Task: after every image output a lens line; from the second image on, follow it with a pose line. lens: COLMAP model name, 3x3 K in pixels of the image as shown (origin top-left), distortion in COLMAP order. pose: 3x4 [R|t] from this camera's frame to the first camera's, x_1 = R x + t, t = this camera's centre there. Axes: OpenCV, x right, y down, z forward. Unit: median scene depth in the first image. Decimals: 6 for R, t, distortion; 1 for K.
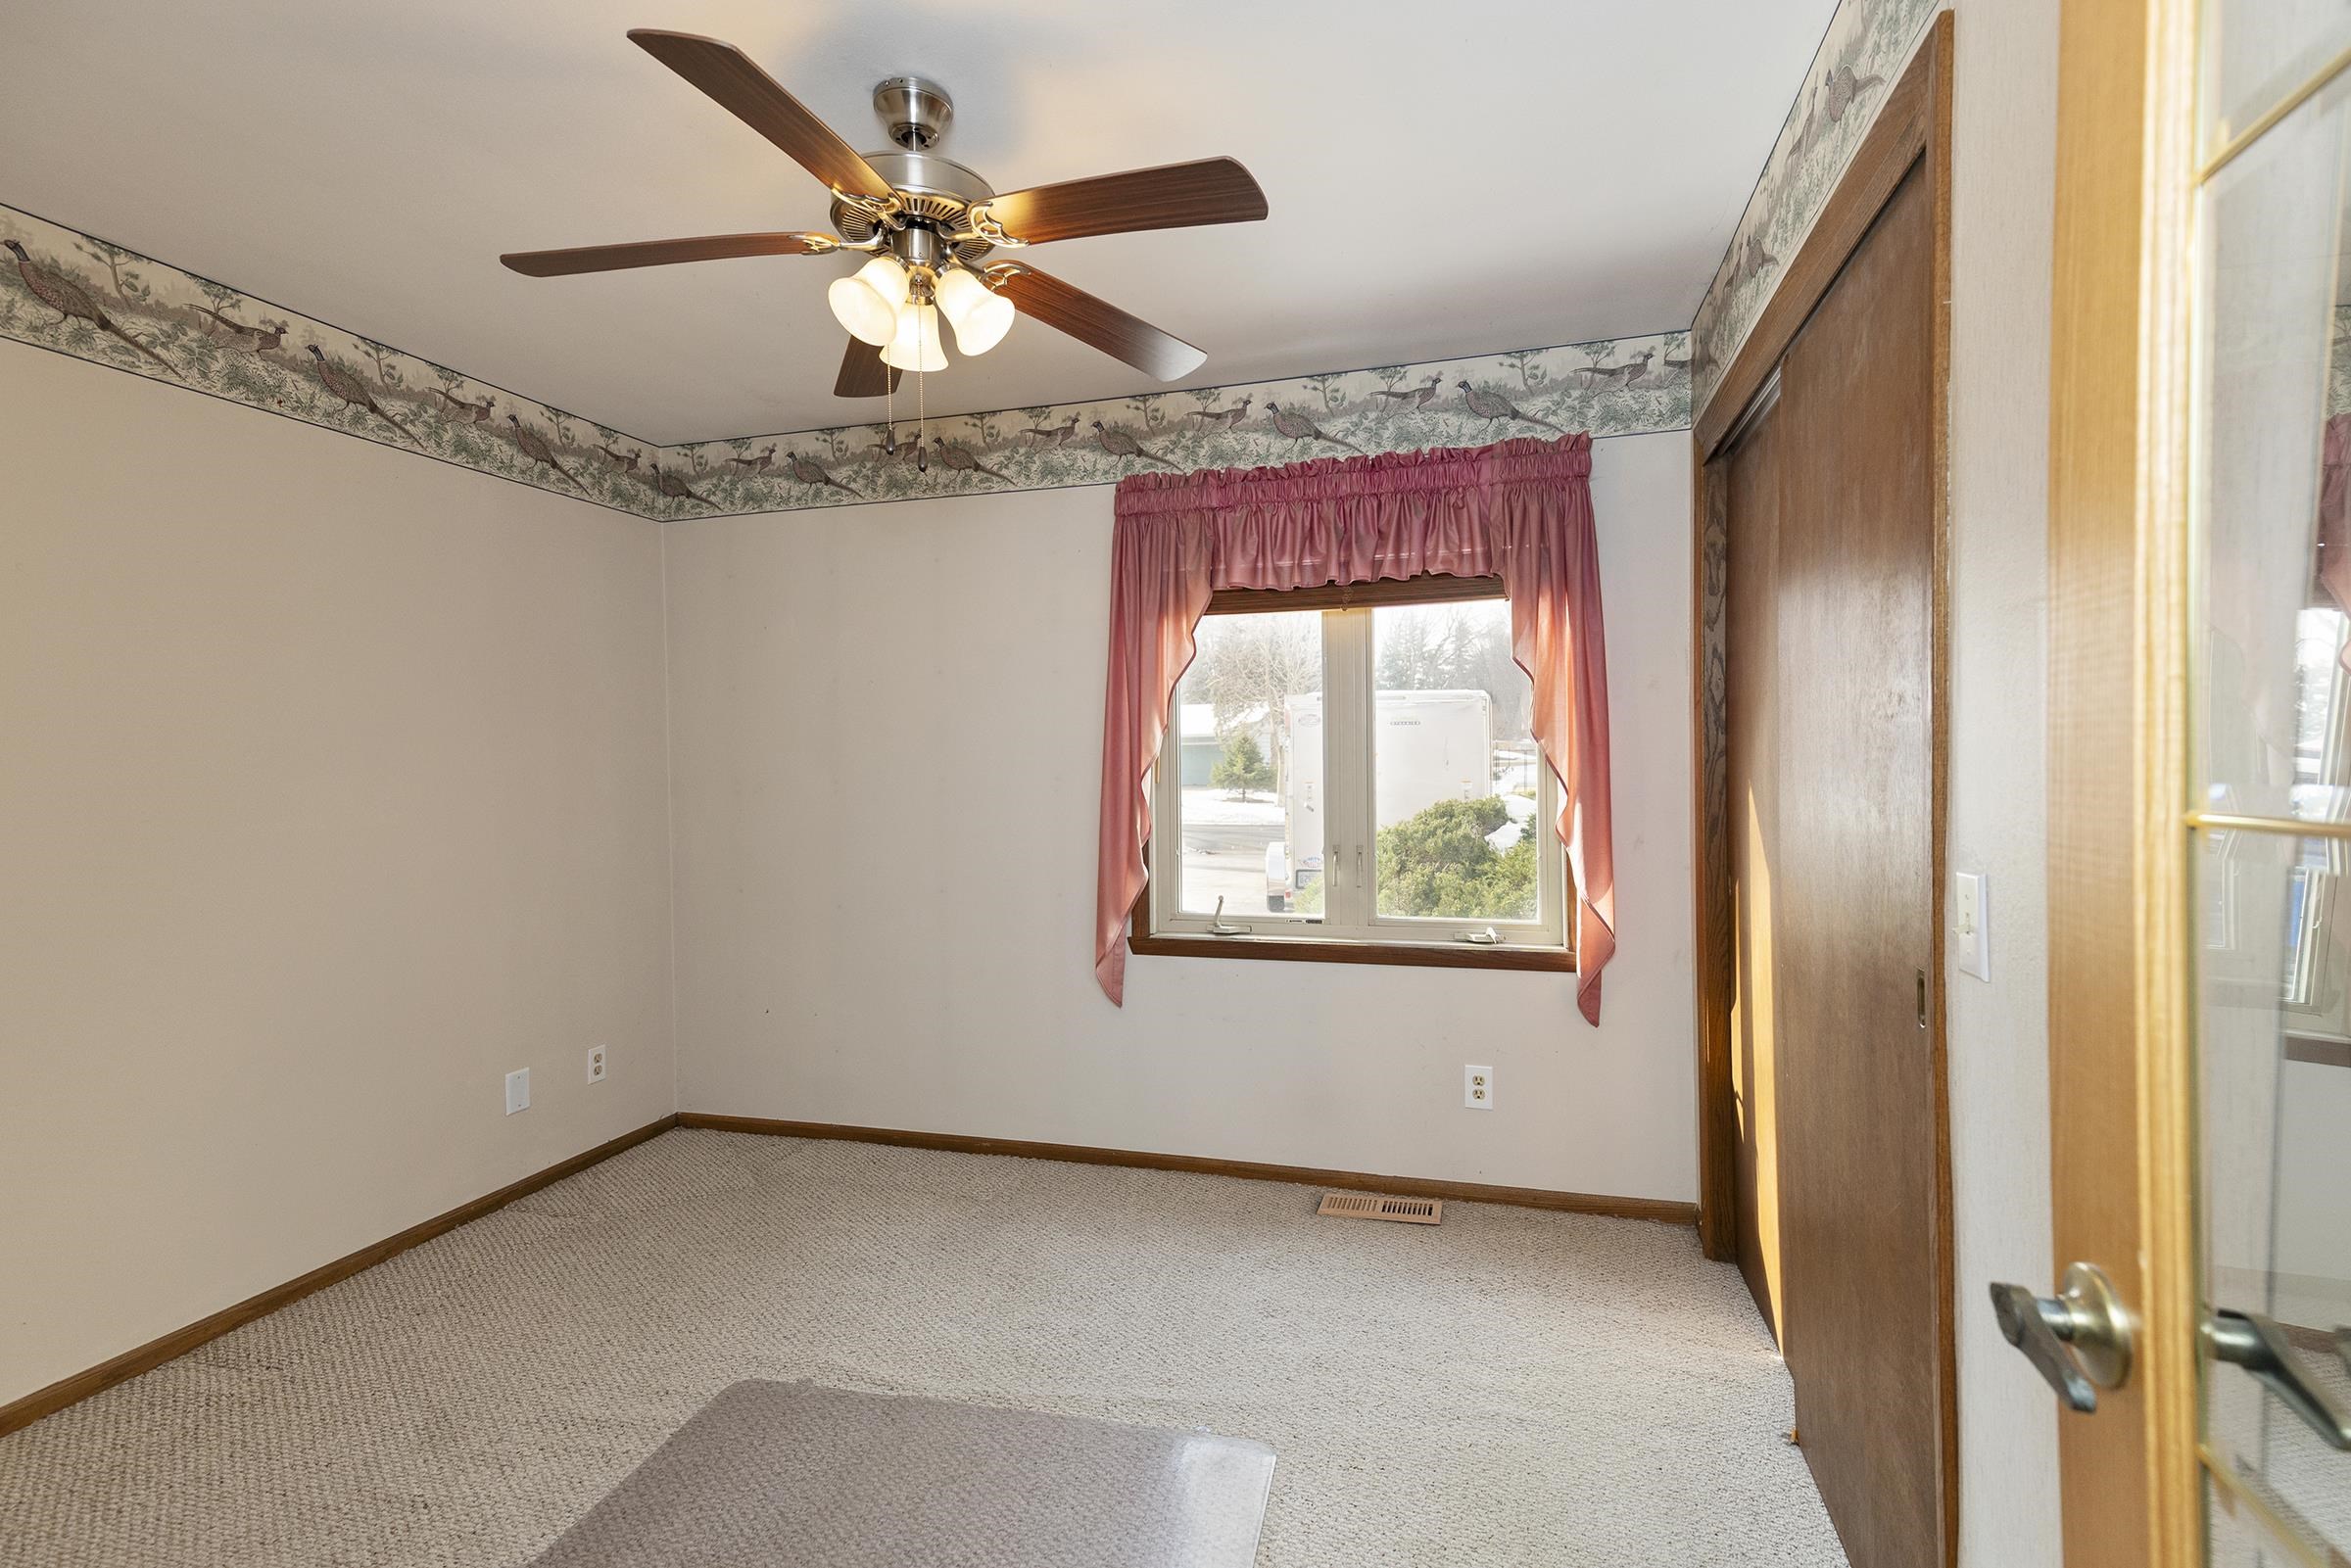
lens RADIAL K [[1089.8, 0, 1176.9], [0, 1089.8, 771.8], [0, 0, 1]] dist [0.046501, 0.000040]
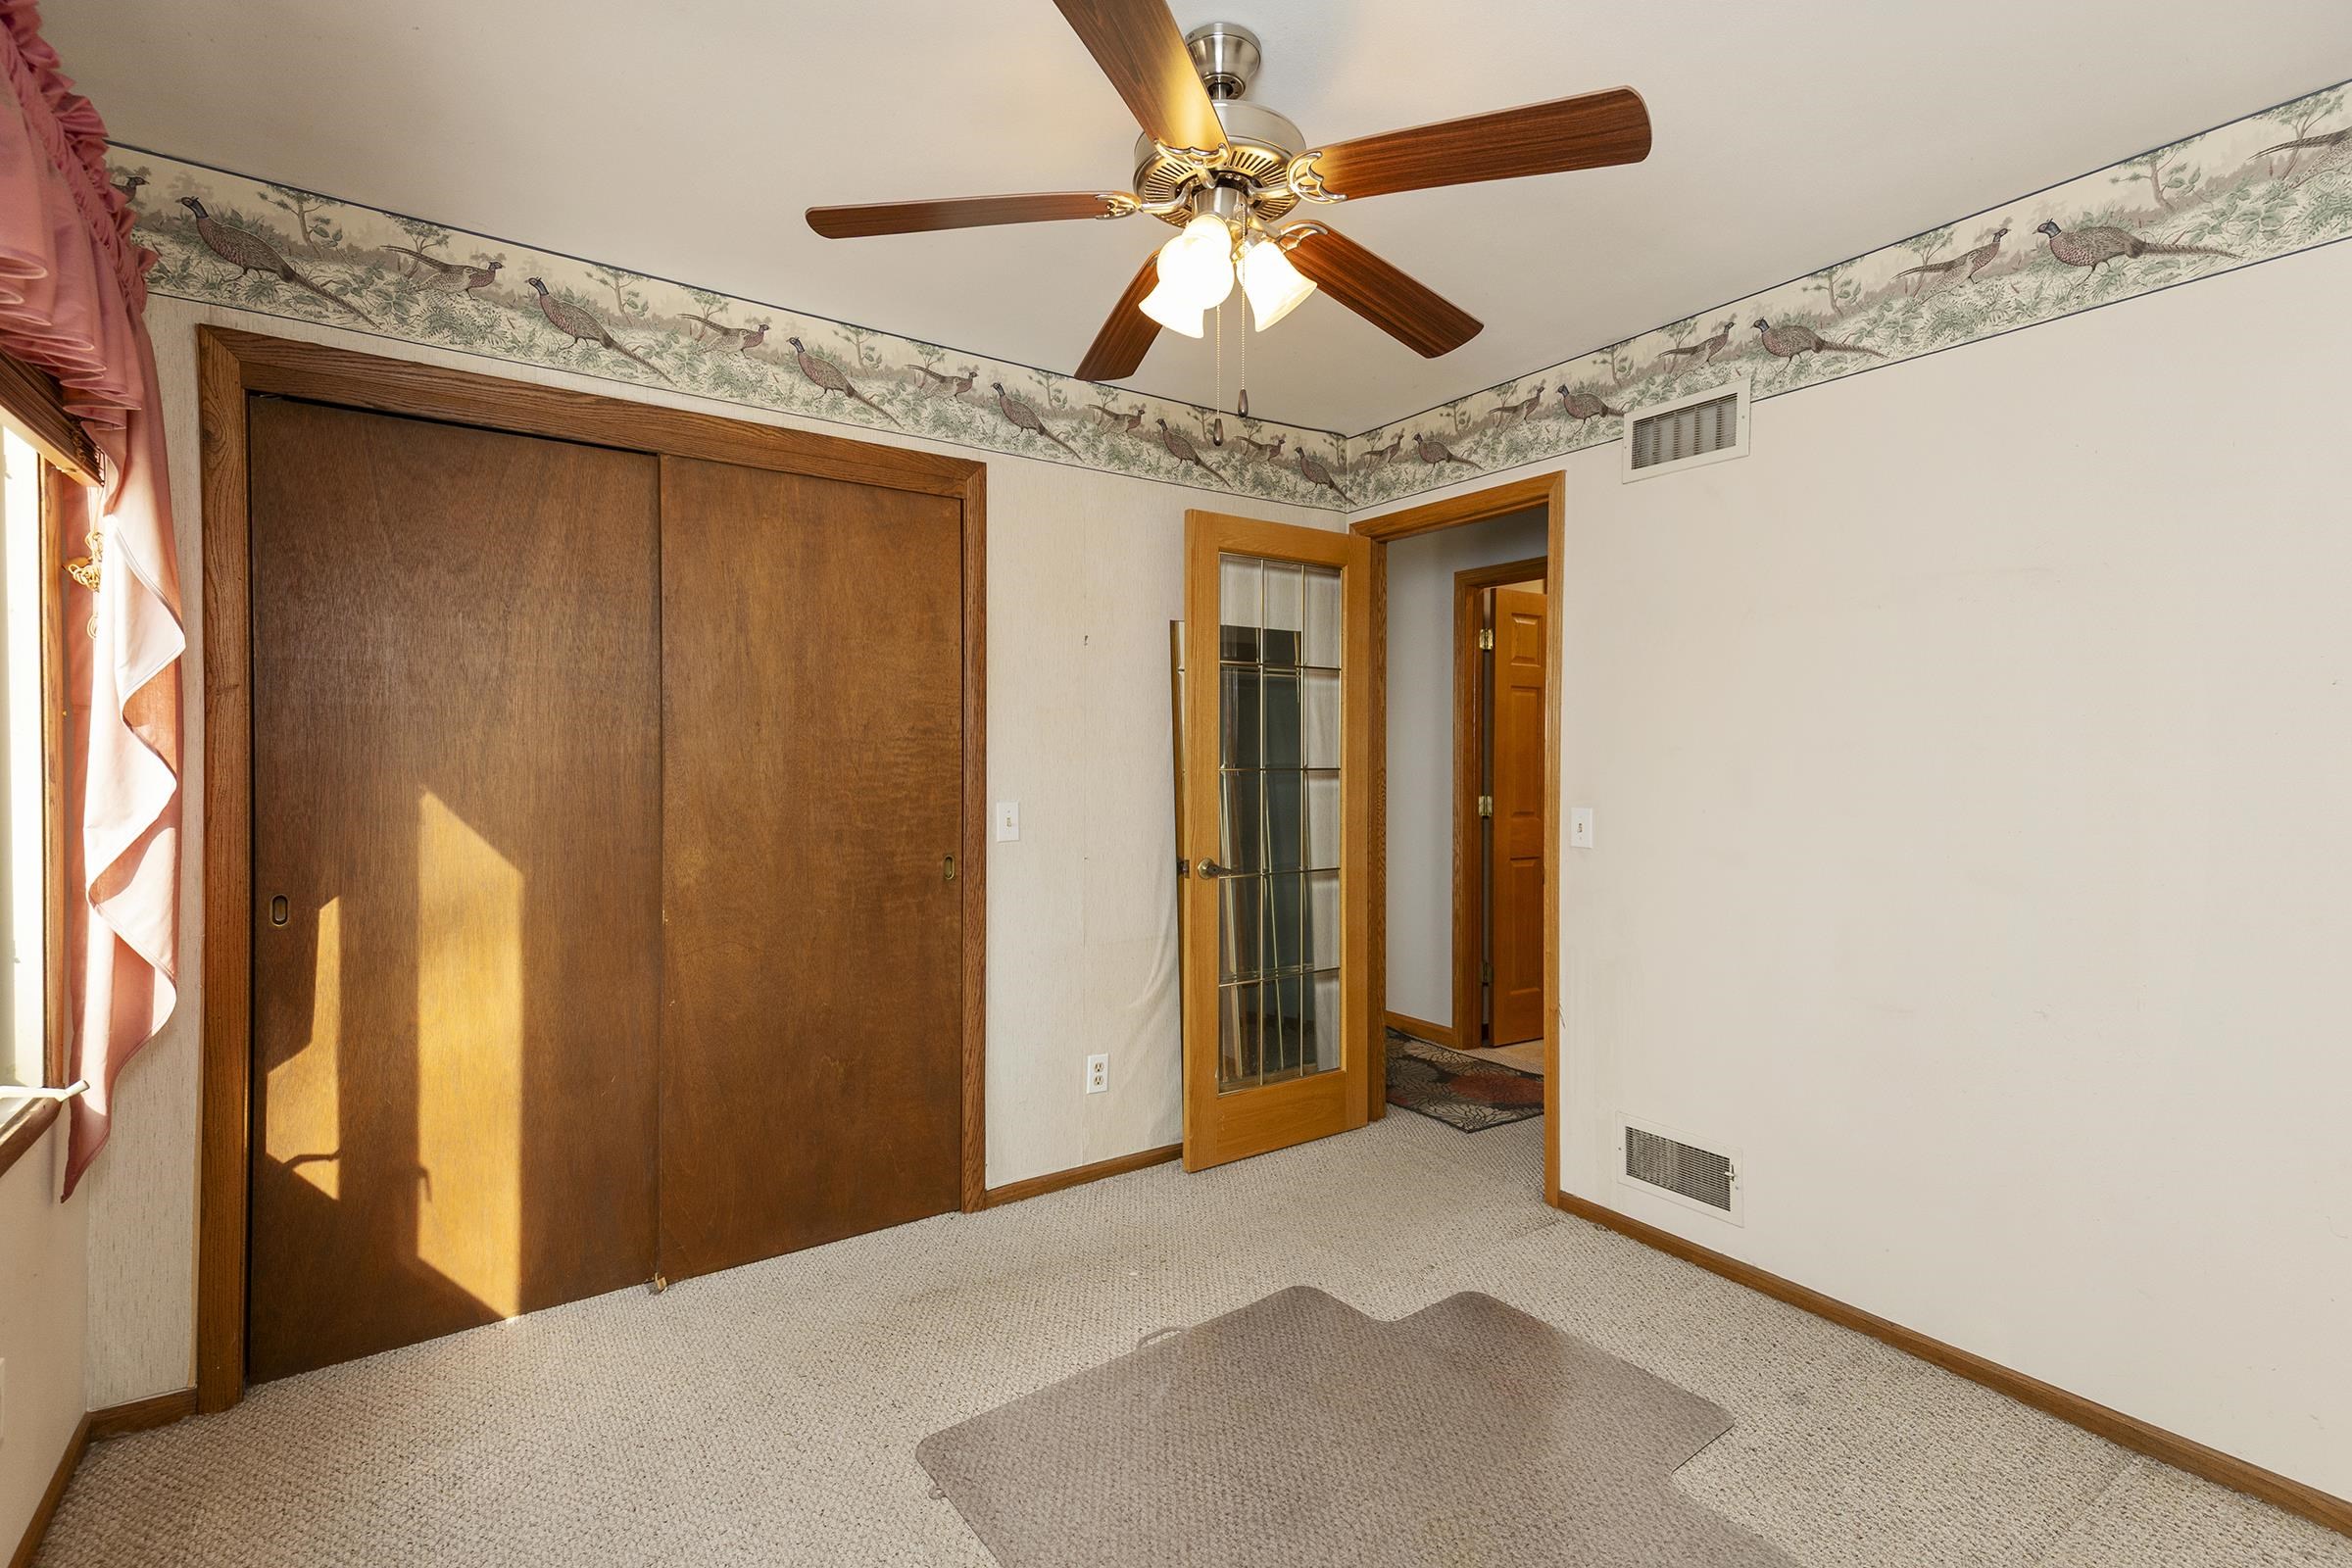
lens RADIAL K [[1090.4, 0, 1190.6], [0, 1090.4, 748.2], [0, 0, 1]] dist [0.046501, 0.000040]
pose [[0.784907, 0.011218, -0.619512, 0.166684], [-0.021033, 0.999742, -0.008544, -0.004346], [0.619256, 0.019736, 0.784941, 0.514576]]
